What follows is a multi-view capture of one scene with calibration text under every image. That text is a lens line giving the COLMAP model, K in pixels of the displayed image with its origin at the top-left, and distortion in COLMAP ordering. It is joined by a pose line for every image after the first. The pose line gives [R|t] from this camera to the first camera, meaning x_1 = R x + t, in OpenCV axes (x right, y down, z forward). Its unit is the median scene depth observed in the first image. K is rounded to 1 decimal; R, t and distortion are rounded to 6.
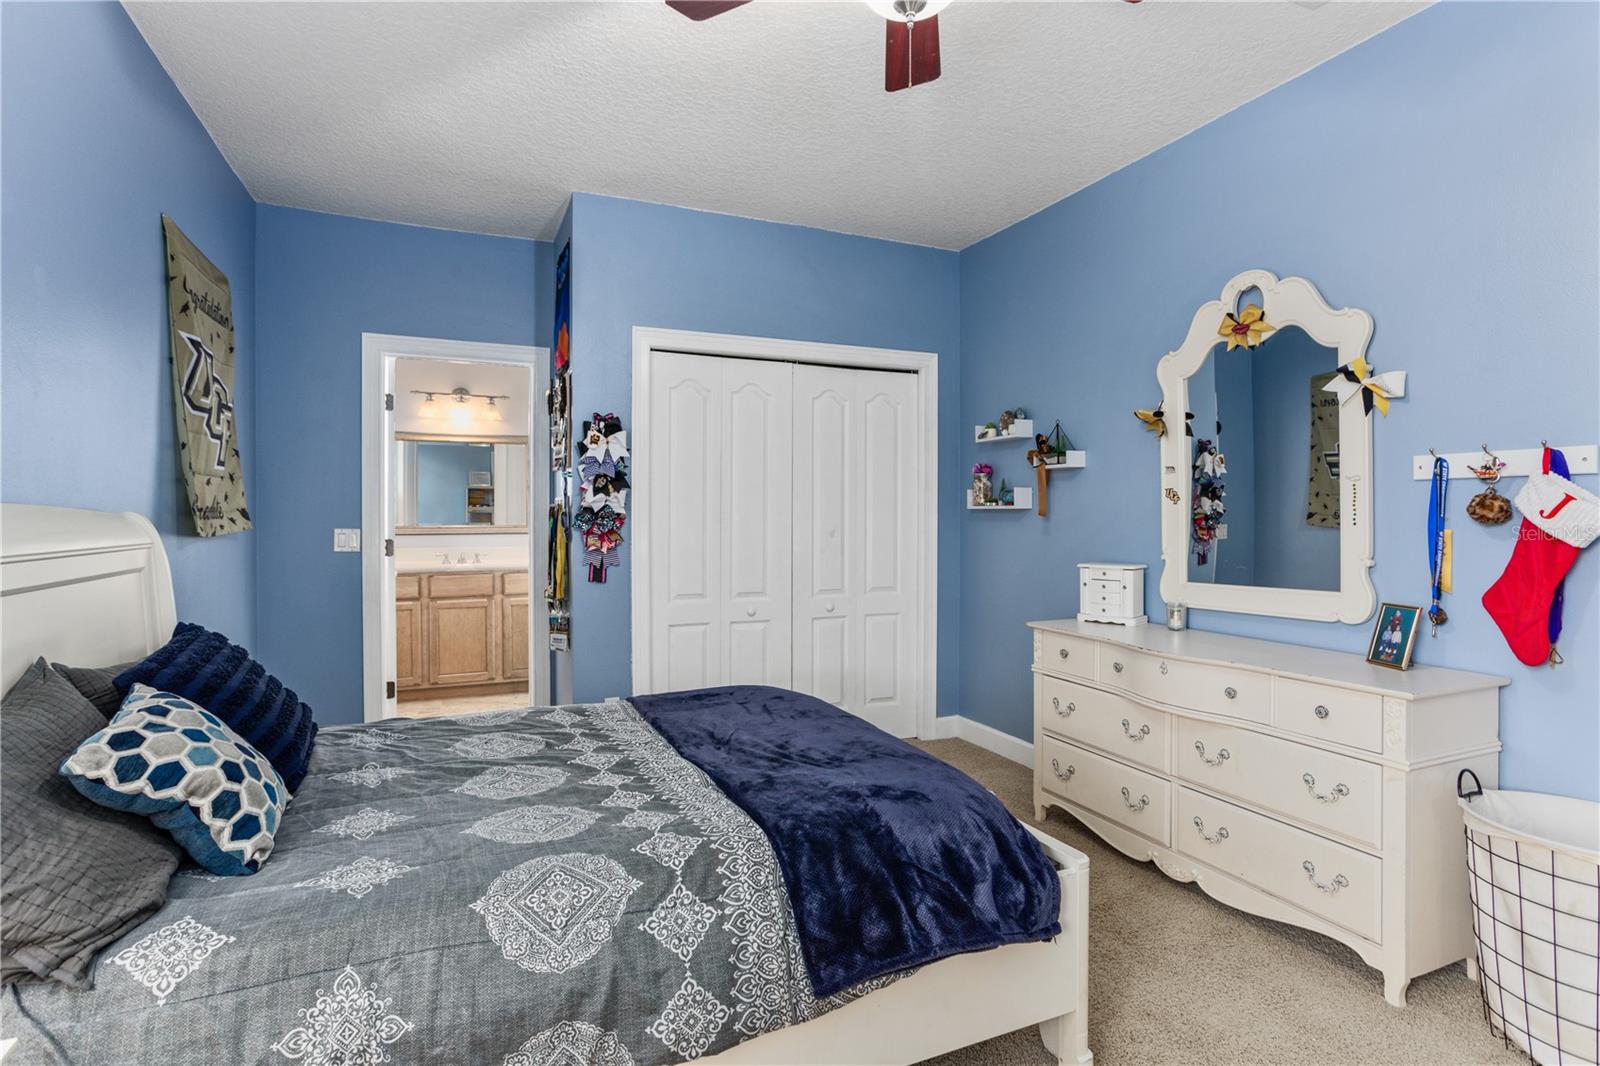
lens RADIAL K [[778.3, 0, 797.1], [0, 778.3, 526.3], [0, 0, 1]] dist [-0.036919, 0.023243]
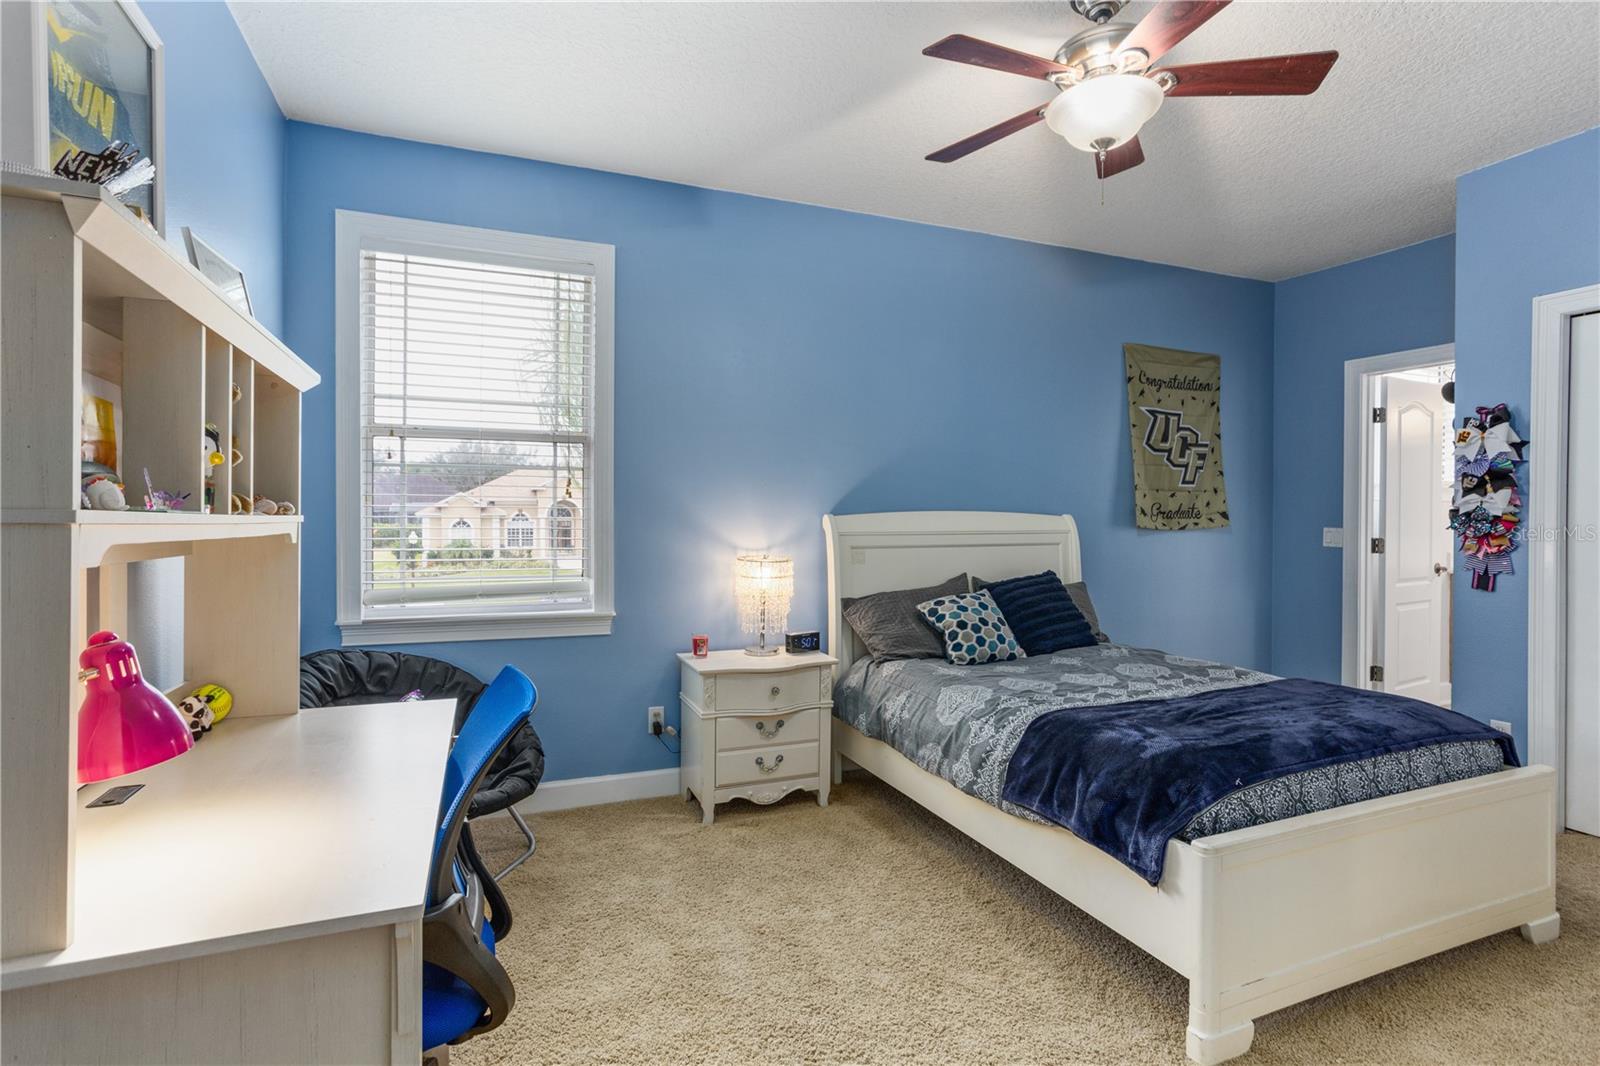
lens RADIAL K [[783.1, 0, 807.3], [0, 783.1, 517.4], [0, 0, 1]] dist [-0.037196, 0.022875]
pose [[-0.018487, 0.004516, -0.999819, 0.681599], [-0.015007, 0.999876, 0.004793, -0.007029], [0.999716, 0.015093, -0.018417, 0.225954]]
